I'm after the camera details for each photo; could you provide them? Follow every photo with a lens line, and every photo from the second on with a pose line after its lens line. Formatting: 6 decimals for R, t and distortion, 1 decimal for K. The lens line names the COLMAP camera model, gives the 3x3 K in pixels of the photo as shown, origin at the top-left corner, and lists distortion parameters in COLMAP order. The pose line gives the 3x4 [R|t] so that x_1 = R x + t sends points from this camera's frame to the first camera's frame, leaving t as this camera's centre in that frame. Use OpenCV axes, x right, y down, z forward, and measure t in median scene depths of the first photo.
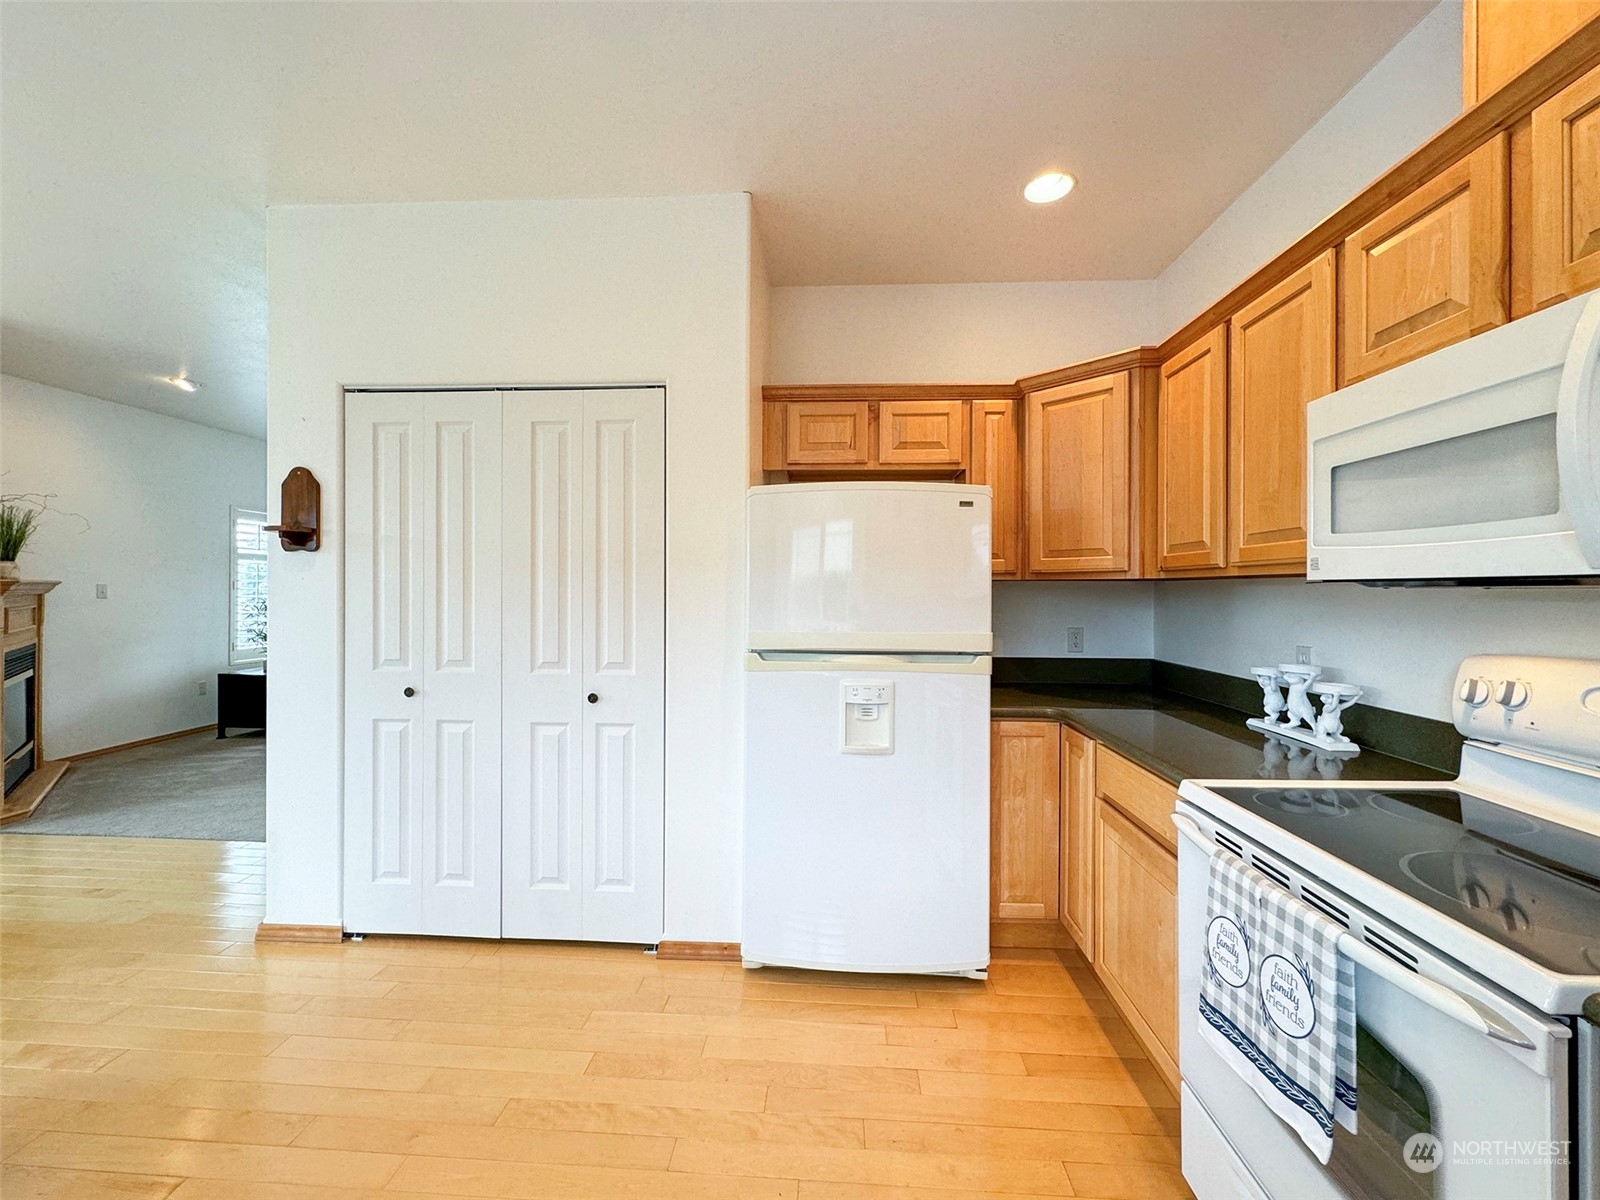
lens RADIAL K [[648.1, 0, 798.3], [0, 648.1, 590.2], [0, 0, 1]] dist [-0.000649, 0.000170]
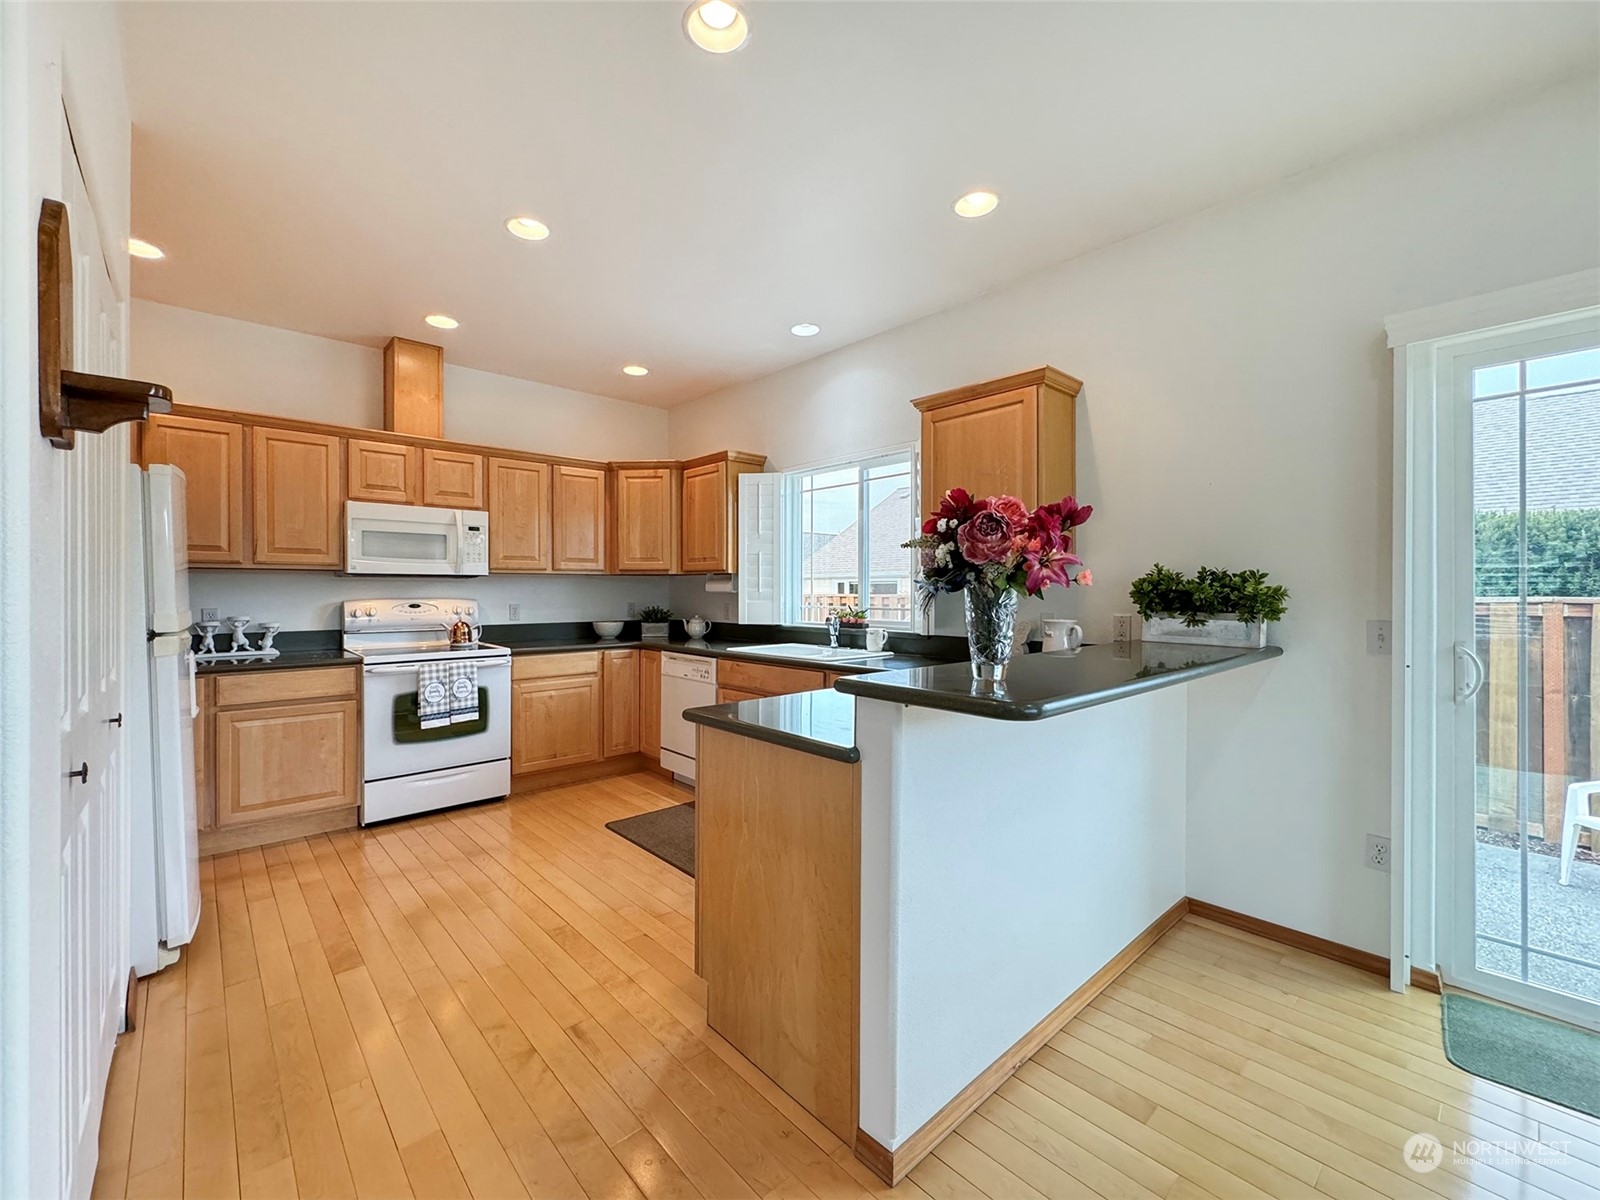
lens RADIAL K [[666.1, 0, 776.5], [0, 666.1, 596.3], [0, 0, 1]] dist [-0.000405, 0.000013]
pose [[-0.699798, -0.013184, 0.714219, -1.366631], [-0.004735, 0.999893, 0.013818, 0.018818], [-0.714325, 0.006287, -0.699786, 1.014630]]
